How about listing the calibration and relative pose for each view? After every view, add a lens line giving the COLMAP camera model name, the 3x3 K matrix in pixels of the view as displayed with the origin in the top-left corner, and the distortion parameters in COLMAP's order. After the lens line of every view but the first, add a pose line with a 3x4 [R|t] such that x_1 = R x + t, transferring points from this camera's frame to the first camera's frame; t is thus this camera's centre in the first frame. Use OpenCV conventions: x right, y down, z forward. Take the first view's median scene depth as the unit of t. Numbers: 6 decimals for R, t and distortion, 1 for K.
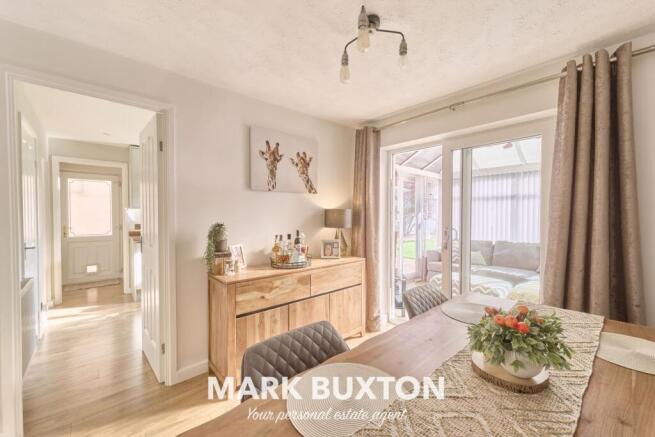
lens RADIAL K [[266.3, 0, 330.3], [0, 266.3, 221.0], [0, 0, 1]] dist [0.001096, 0.000145]
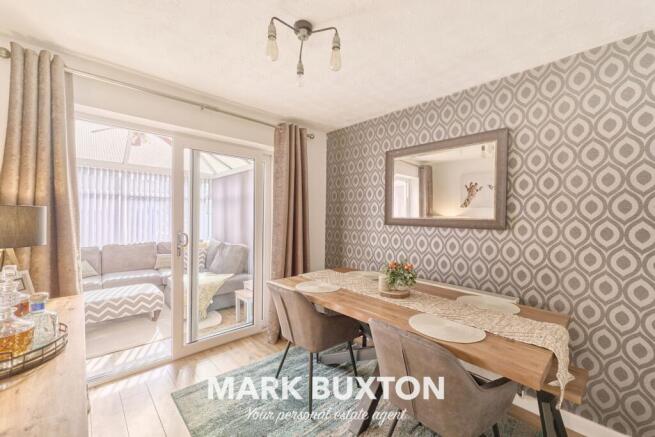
lens RADIAL K [[265.1, 0, 327.7], [0, 265.1, 213.9], [0, 0, 1]] dist [-0.001624, -0.000338]
pose [[-0.019619, 0.006315, 0.999788, -0.839010], [0.018951, 0.999803, -0.005943, -0.031838], [-0.999628, 0.018830, -0.019735, 0.924168]]
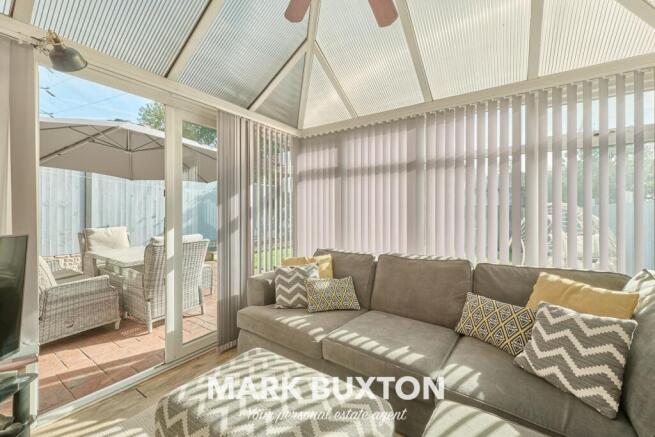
lens RADIAL K [[270.7, 0, 326.9], [0, 270.7, 212.4], [0, 0, 1]] dist [-0.000011, 0.000008]
pose [[0.970737, 0.000035, 0.240144, 1.332332], [0.005102, 0.999771, -0.020770, 0.026402], [-0.240090, 0.021388, 0.970515, 1.768570]]
